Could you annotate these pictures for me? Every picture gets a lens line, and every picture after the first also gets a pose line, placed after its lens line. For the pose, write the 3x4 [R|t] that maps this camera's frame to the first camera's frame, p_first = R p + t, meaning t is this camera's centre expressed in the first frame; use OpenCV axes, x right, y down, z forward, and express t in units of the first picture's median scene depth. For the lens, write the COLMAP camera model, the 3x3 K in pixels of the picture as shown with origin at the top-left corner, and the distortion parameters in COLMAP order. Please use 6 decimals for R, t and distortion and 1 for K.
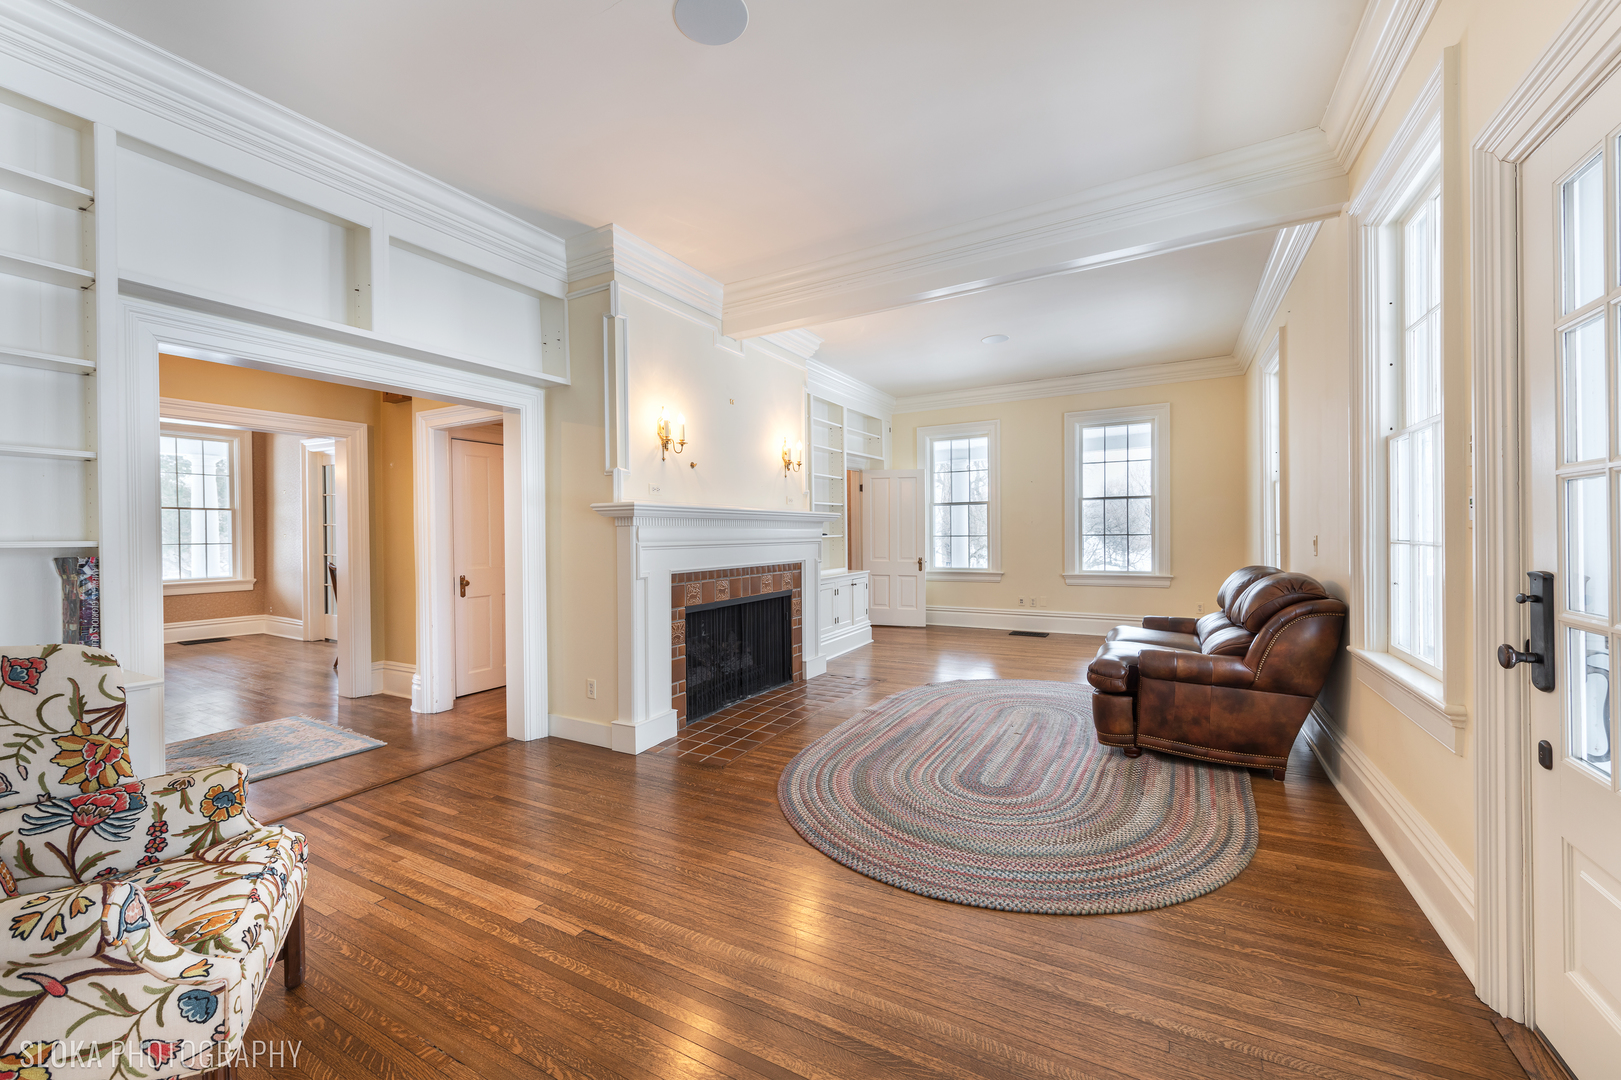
lens RADIAL K [[643.6, 0, 813.7], [0, 643.6, 530.7], [0, 0, 1]] dist [0.008021, -0.000924]
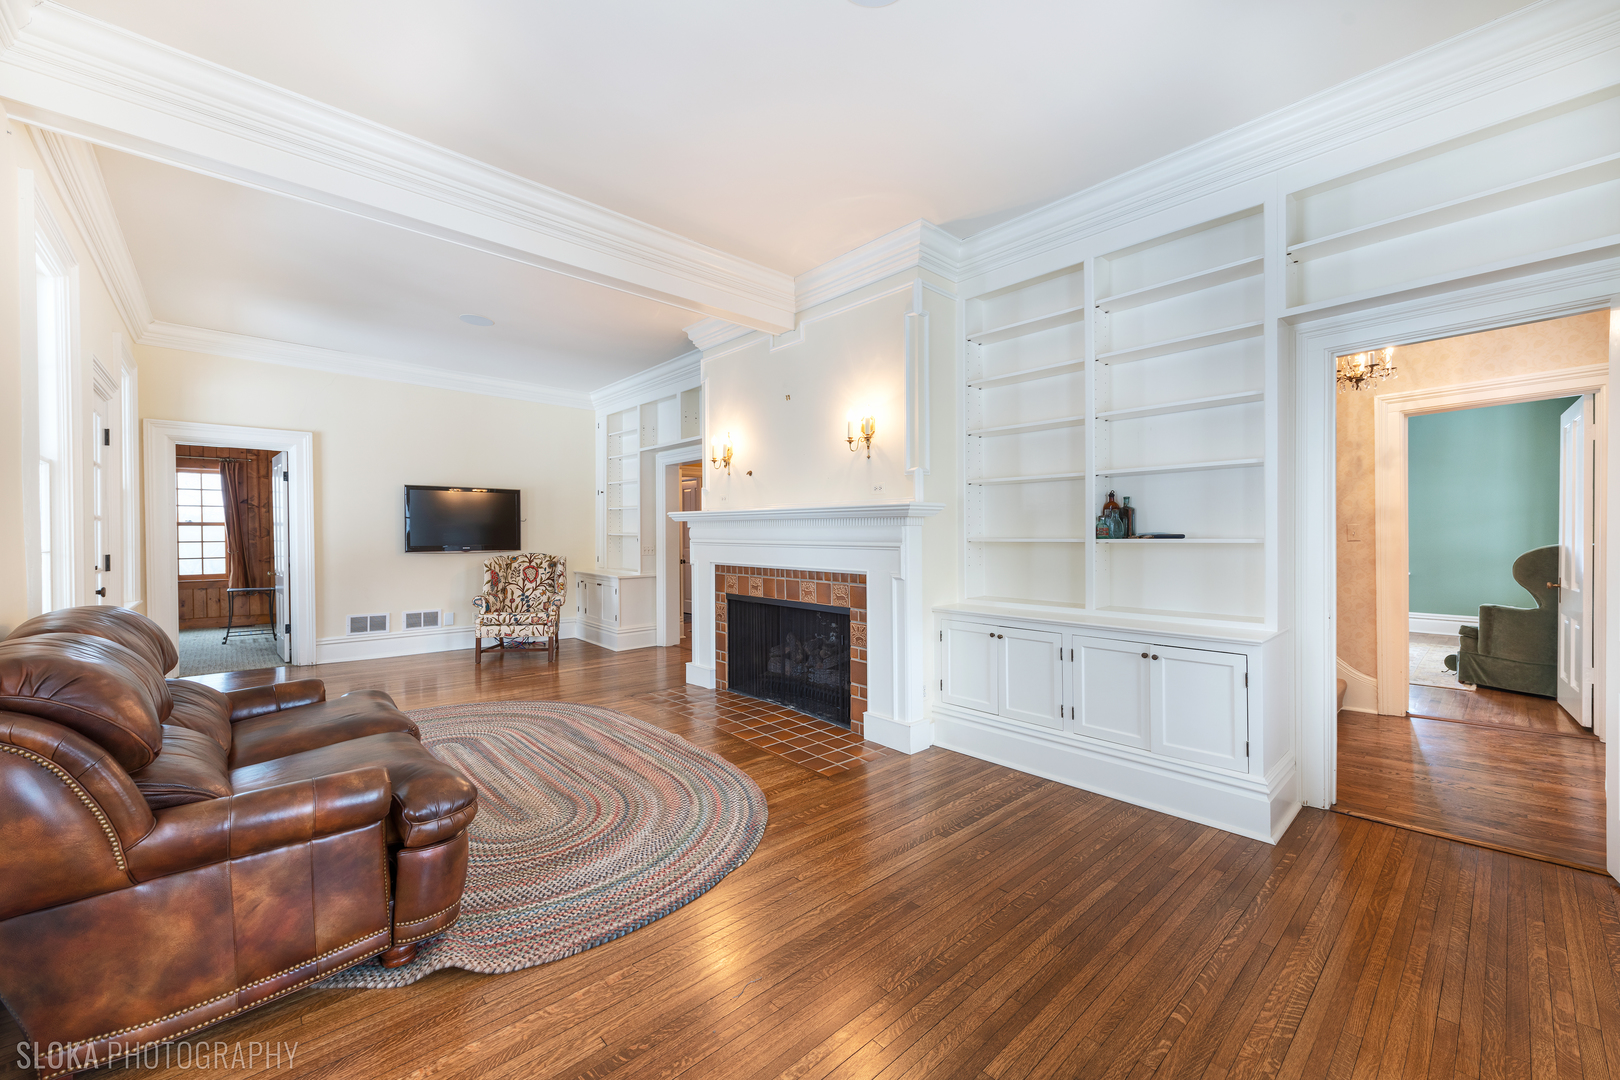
lens RADIAL K [[630.5, 0, 810.0], [0, 630.5, 540.0], [0, 0, 1]] dist [-0.001680, -0.000302]
pose [[-0.324750, 0.018101, -0.945627, 0.814981], [0.005162, 0.999836, 0.017366, -0.001826], [0.945786, 0.000758, -0.324790, 1.430481]]
